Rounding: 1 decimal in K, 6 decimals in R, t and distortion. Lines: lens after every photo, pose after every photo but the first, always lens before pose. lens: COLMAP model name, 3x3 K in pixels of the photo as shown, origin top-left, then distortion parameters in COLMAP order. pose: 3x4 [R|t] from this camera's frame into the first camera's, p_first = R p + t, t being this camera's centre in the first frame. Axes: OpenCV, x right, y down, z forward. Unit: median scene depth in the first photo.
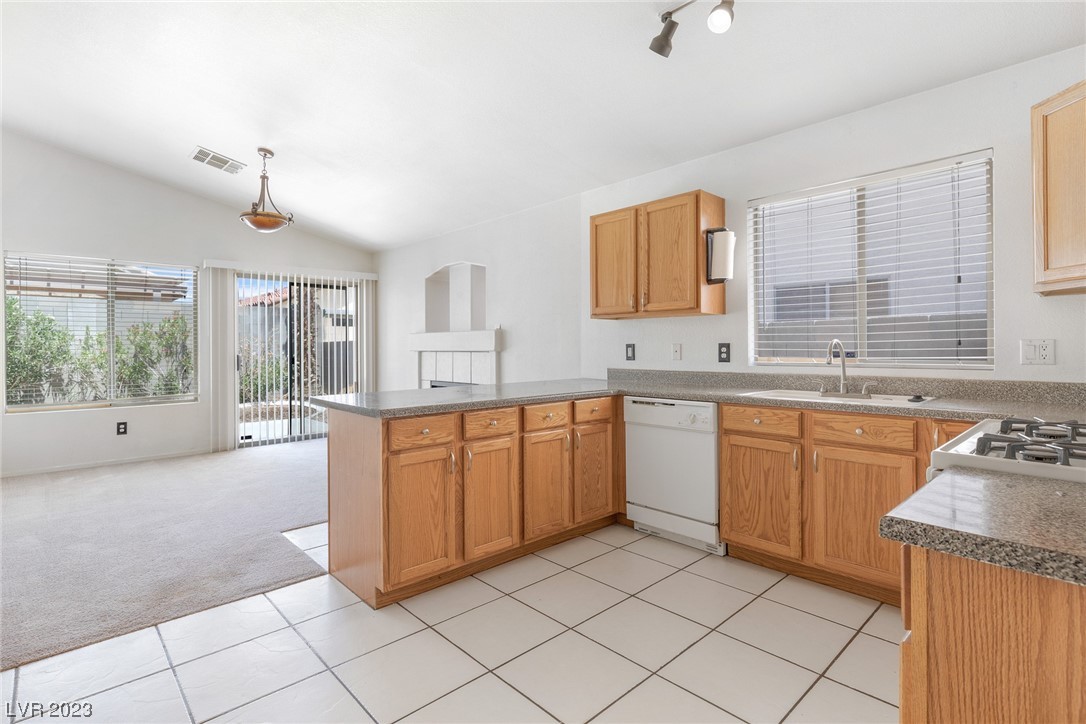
lens RADIAL K [[527.3, 0, 540.9], [0, 527.3, 347.8], [0, 0, 1]] dist [-0.004115, 0.001602]
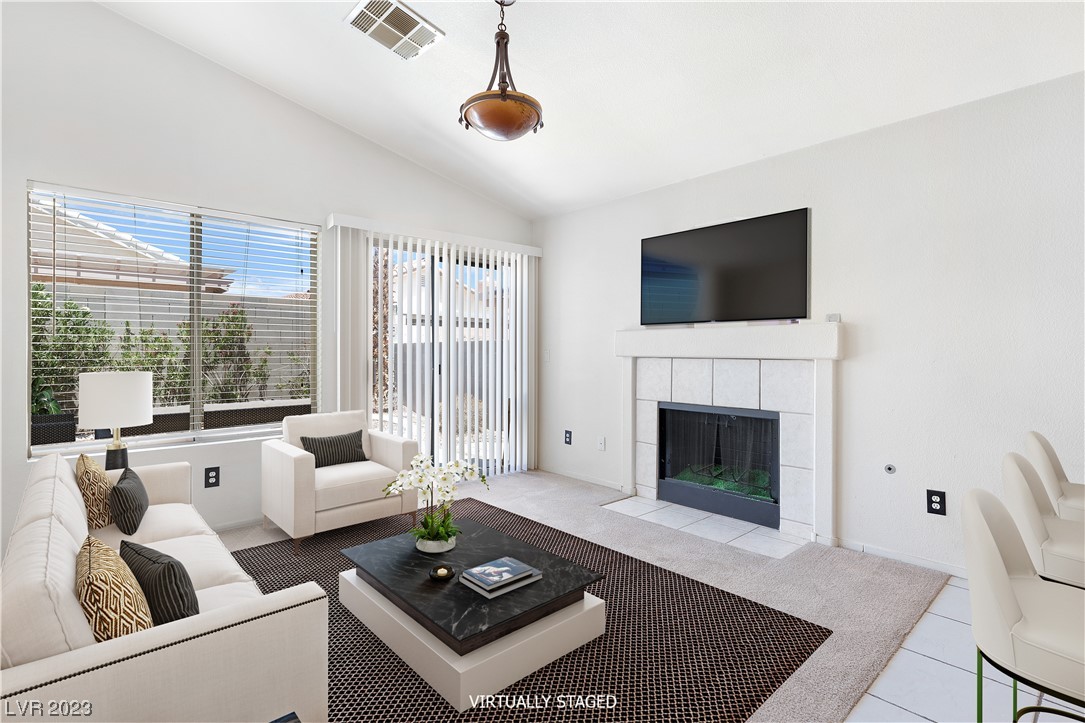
lens RADIAL K [[526.8, 0, 549.0], [0, 526.8, 351.7], [0, 0, 1]] dist [-0.004115, 0.001602]
pose [[0.999872, 0.008177, -0.013785, -0.329979], [-0.008173, 0.999967, 0.000384, 0.000434], [0.013788, -0.000271, 0.999905, 0.323554]]
